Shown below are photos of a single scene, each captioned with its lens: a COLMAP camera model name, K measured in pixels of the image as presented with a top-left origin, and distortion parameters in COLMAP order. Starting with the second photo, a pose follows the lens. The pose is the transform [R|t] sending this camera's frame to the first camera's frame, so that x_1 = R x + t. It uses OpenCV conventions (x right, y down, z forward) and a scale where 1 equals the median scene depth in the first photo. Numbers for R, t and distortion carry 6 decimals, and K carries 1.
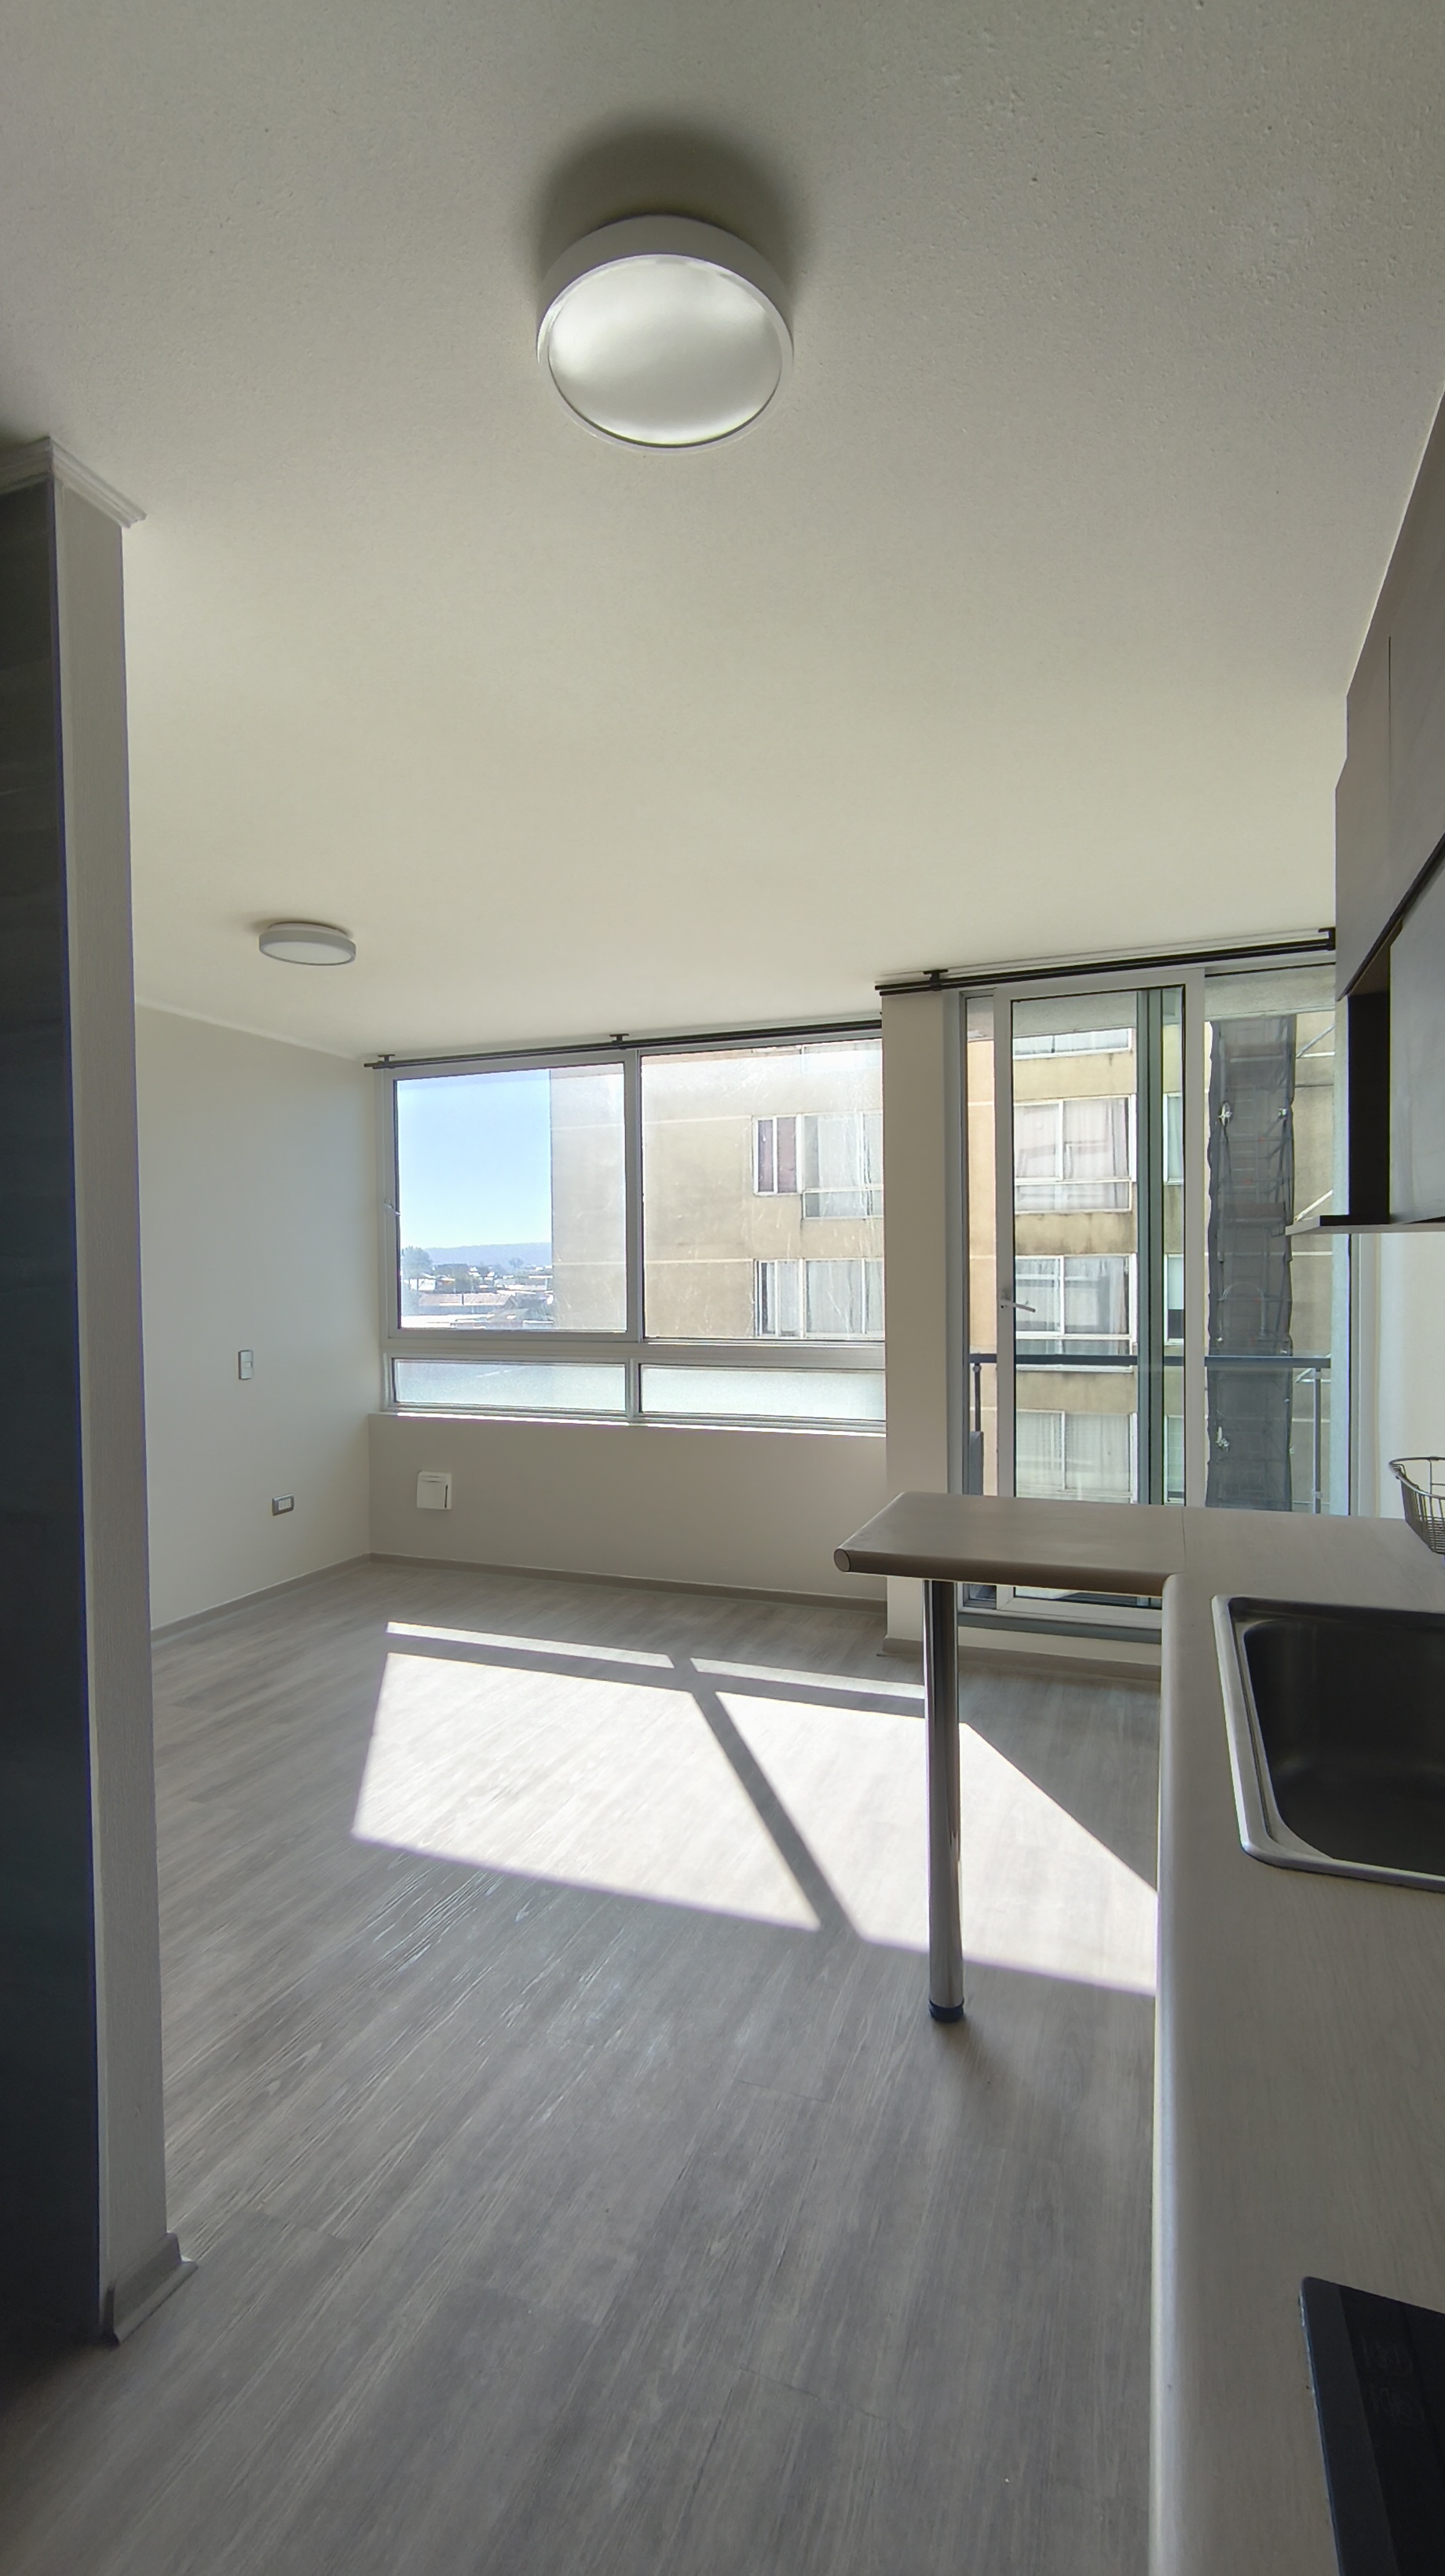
lens RADIAL K [[1159.5, 0, 729.1], [0, 1159.5, 1306.5], [0, 0, 1]] dist [-0.001254, 0.006665]
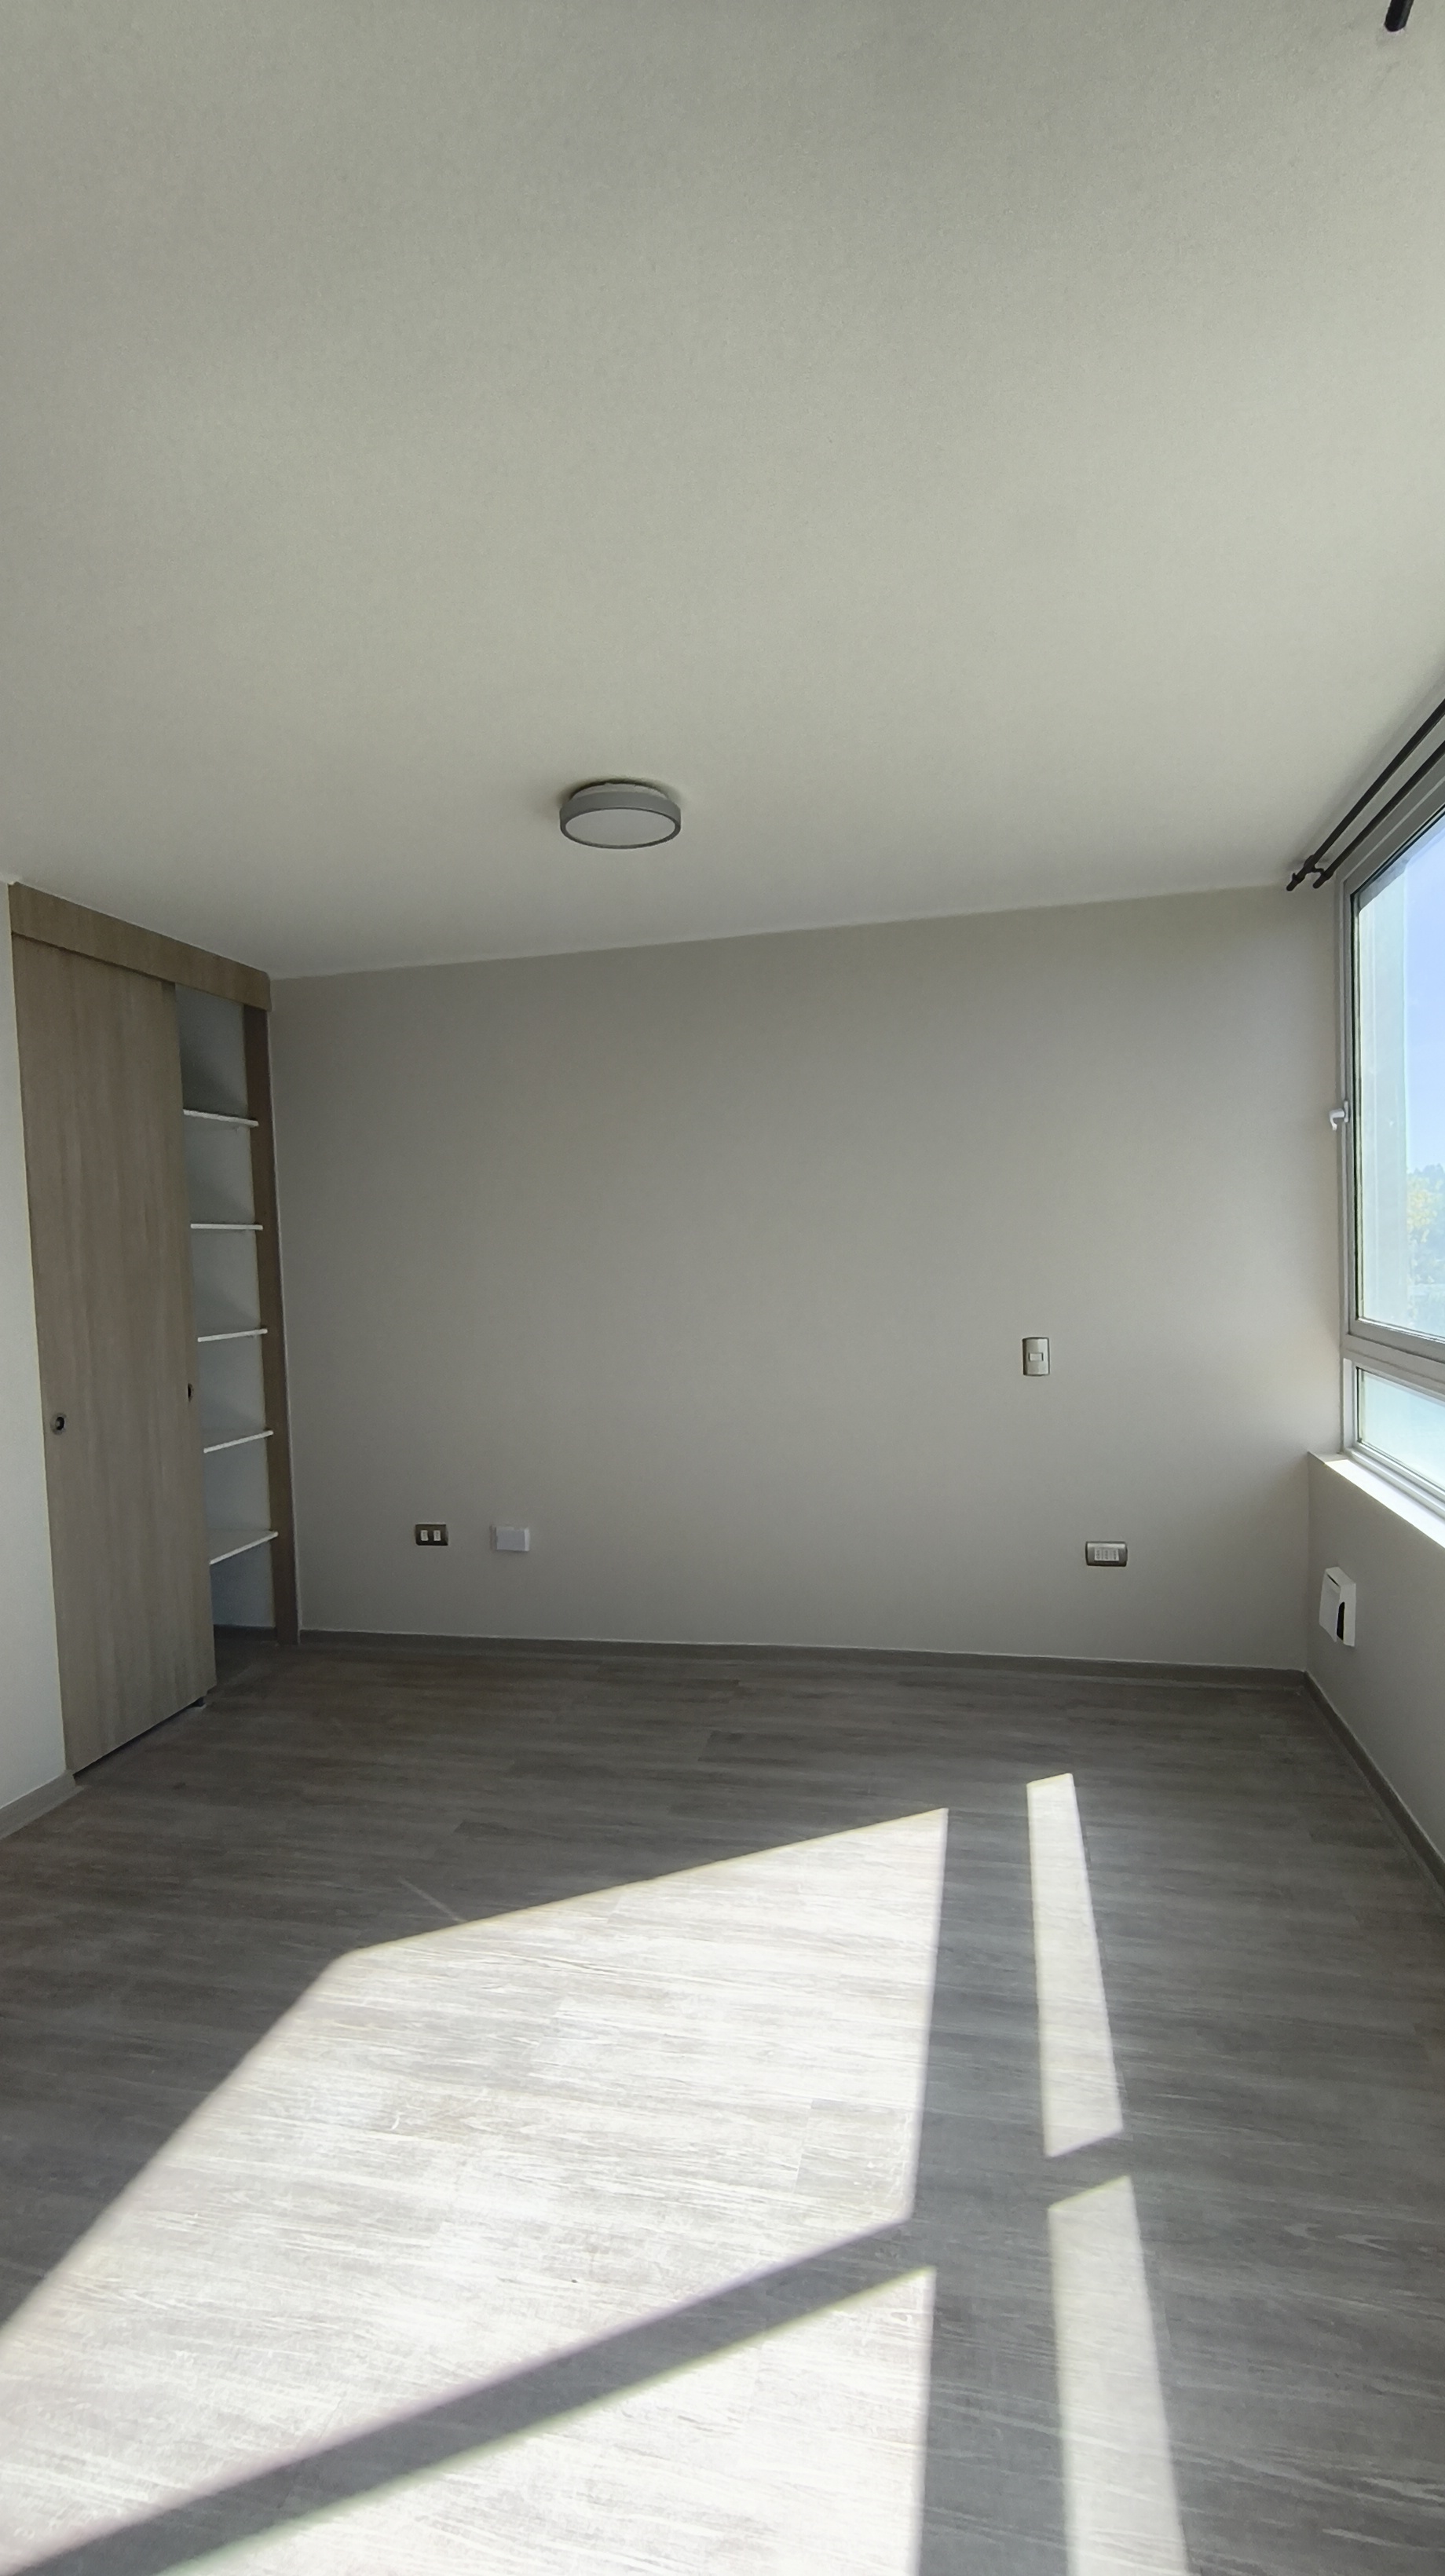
lens RADIAL K [[1153.3, 0, 728.4], [0, 1153.3, 1293.7], [0, 0, 1]] dist [-0.003784, 0.004127]
pose [[0.136784, 0.049715, -0.989353, 0.356876], [0.003828, 0.998706, 0.050715, -0.034440], [0.990593, -0.010724, 0.136417, 0.847433]]
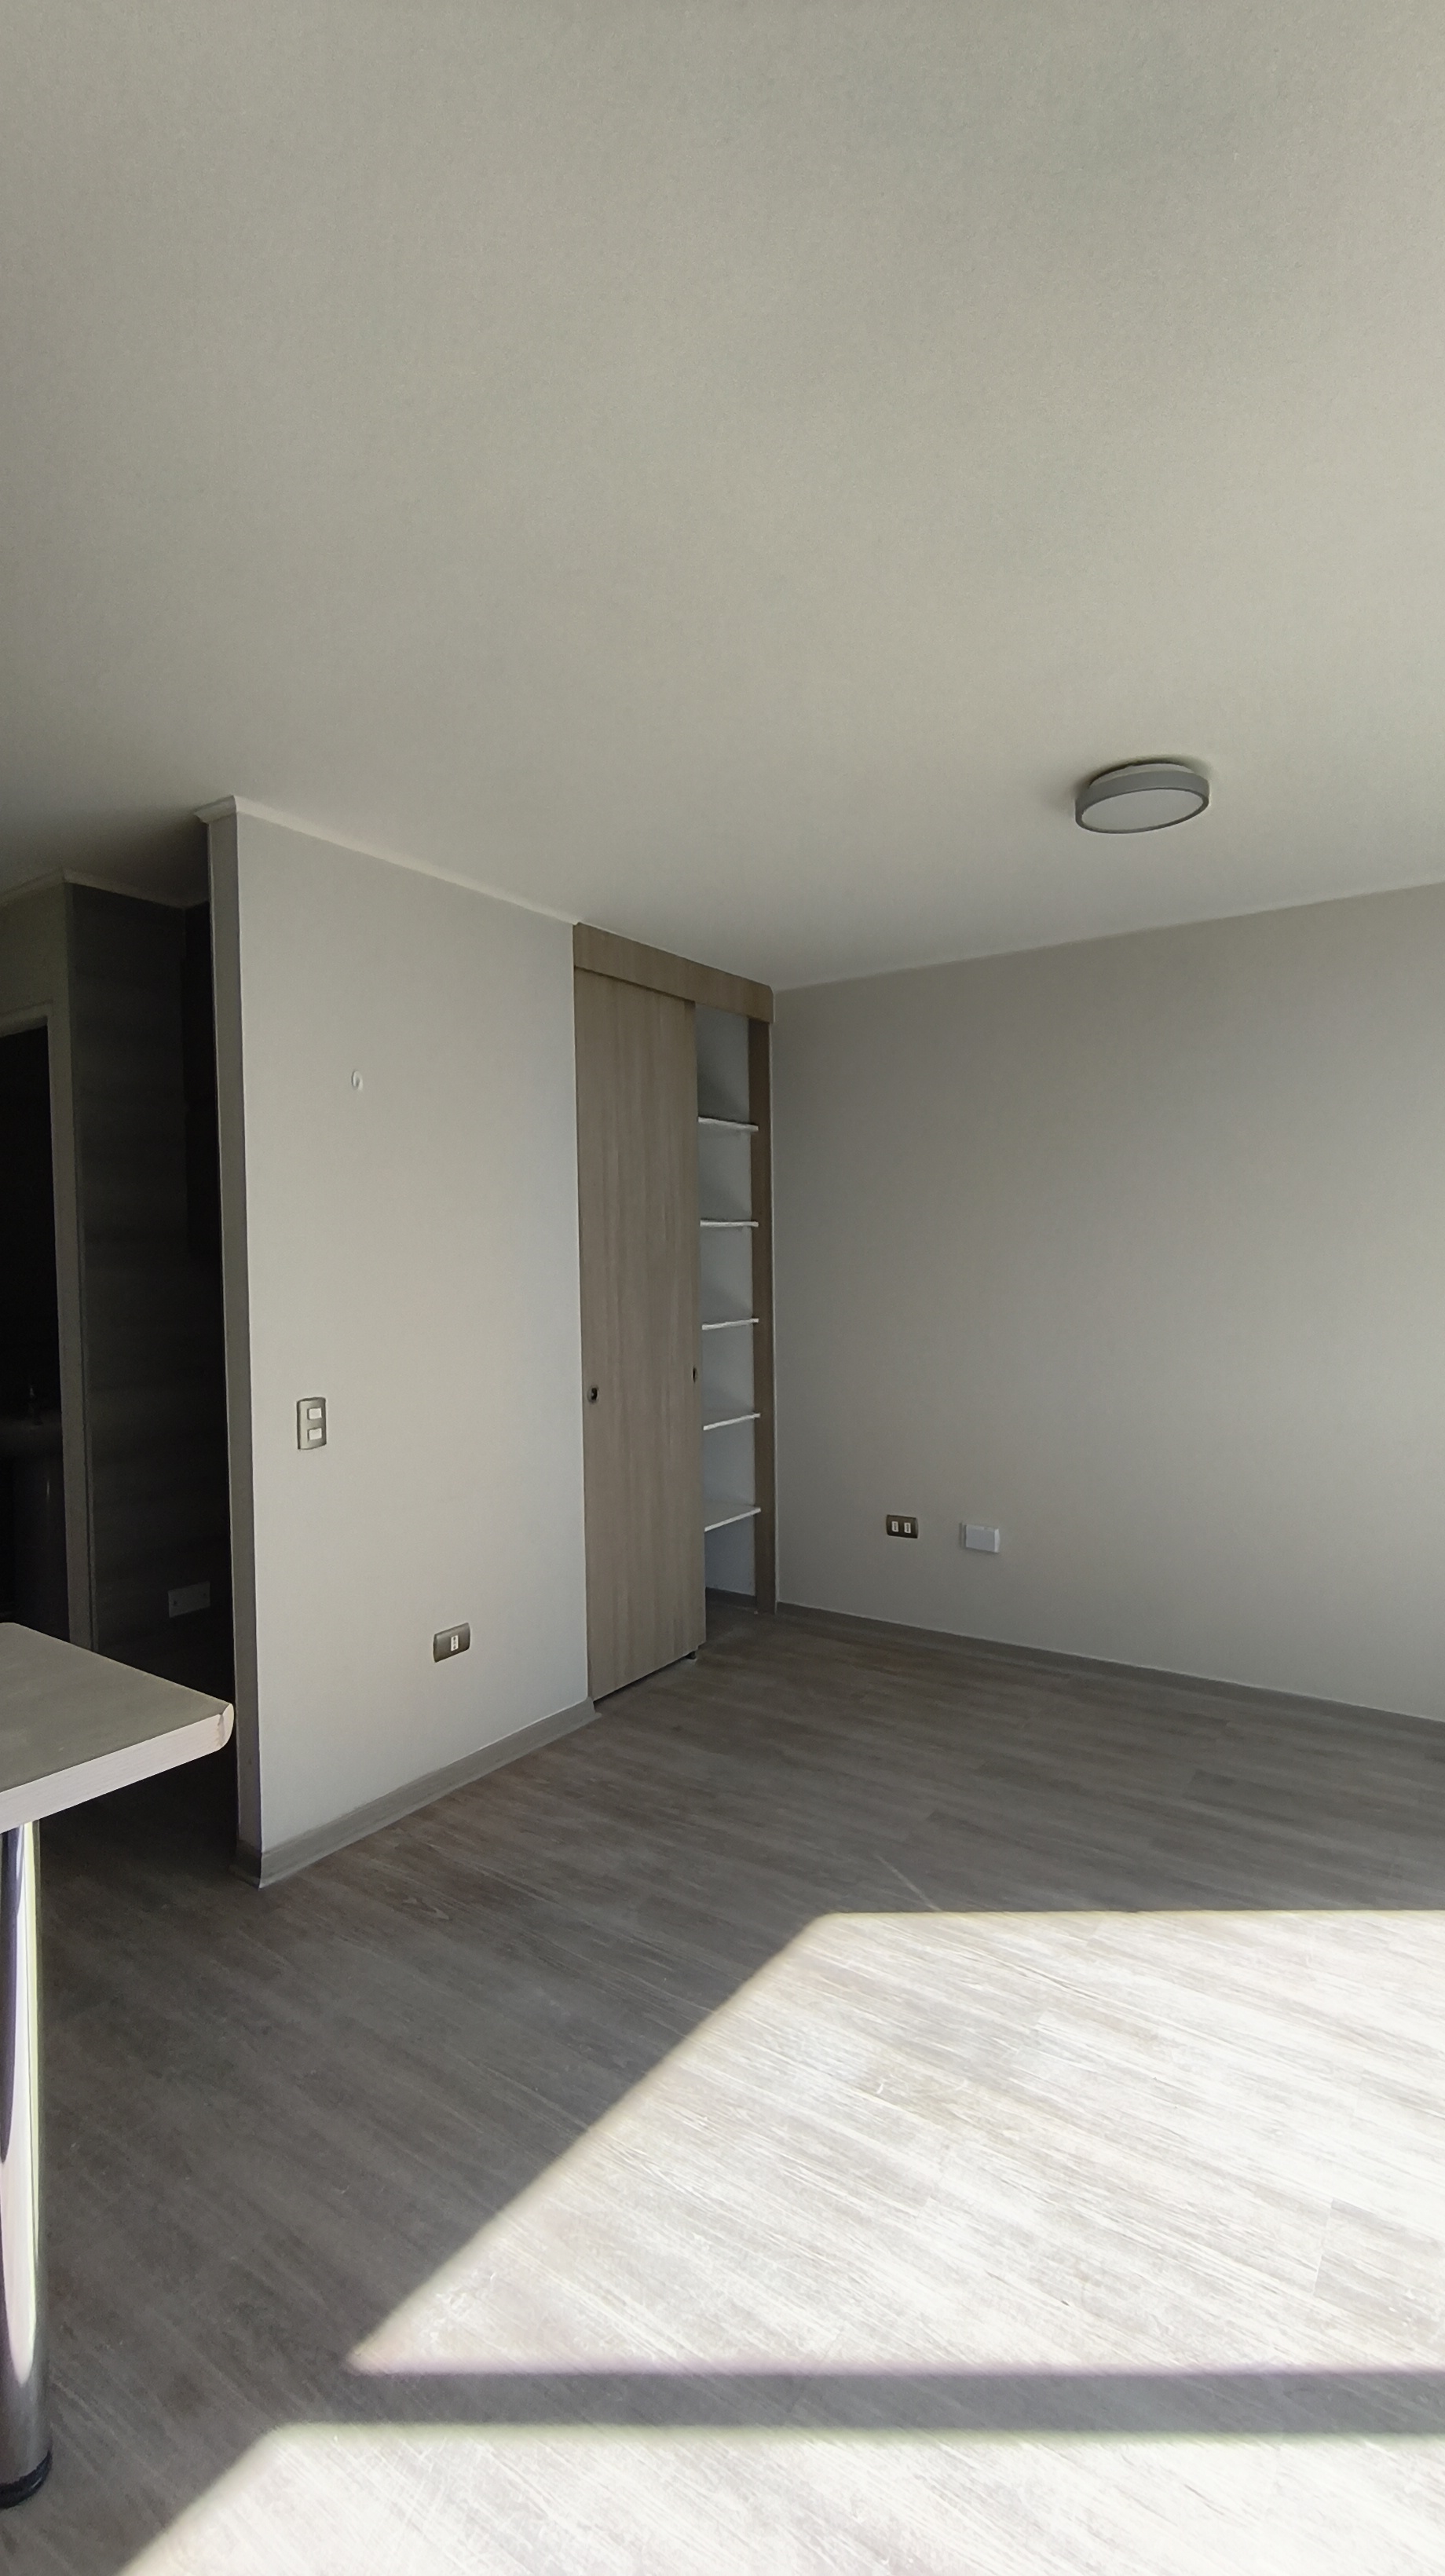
lens RADIAL K [[1153.3, 0, 728.4], [0, 1153.3, 1293.7], [0, 0, 1]] dist [-0.003784, 0.004127]
pose [[-0.246649, 0.047345, -0.967948, 0.361817], [-0.012133, 0.998577, 0.051934, -0.033379], [0.969029, 0.024554, -0.245723, 0.822602]]
